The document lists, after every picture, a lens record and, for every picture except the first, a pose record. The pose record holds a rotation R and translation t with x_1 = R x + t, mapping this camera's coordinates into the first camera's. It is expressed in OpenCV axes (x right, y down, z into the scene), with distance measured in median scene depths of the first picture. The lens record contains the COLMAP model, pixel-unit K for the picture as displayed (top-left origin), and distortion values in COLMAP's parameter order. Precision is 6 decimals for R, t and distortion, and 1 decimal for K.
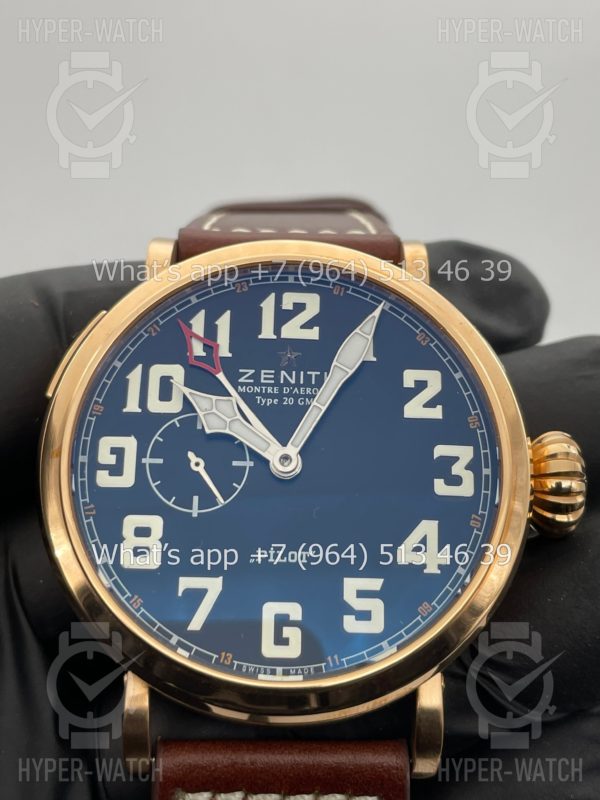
lens RADIAL K [[1264.1, 0, 300.0], [0, 1264.1, 400.0], [0, 0, 1]] dist [0.051024, 0.029746]
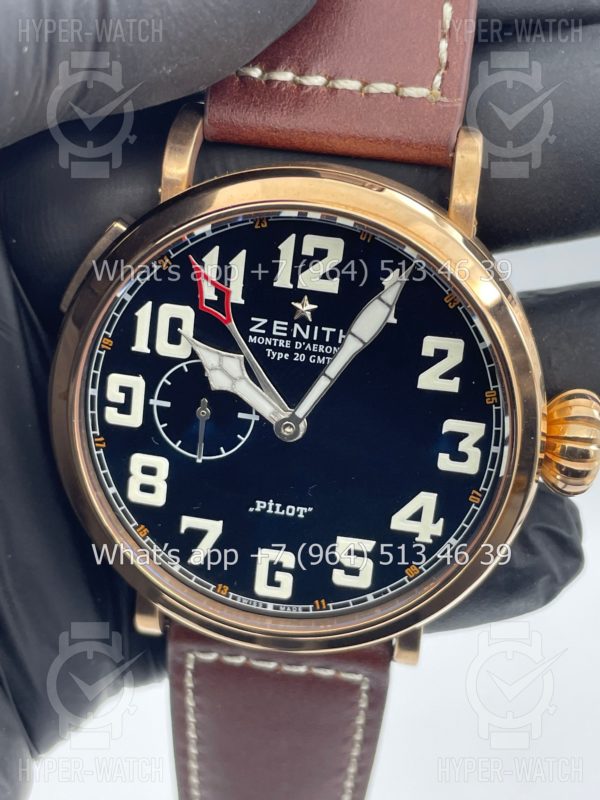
lens RADIAL K [[1264.1, 0, 300.0], [0, 1264.1, 400.0], [0, 0, 1]] dist [0.051024, 0.029746]
pose [[0.986427, 0.120057, -0.112017, 0.103704], [-0.040623, 0.839428, 0.541950, -0.497498], [0.159095, -0.530044, 0.832912, 0.184920]]
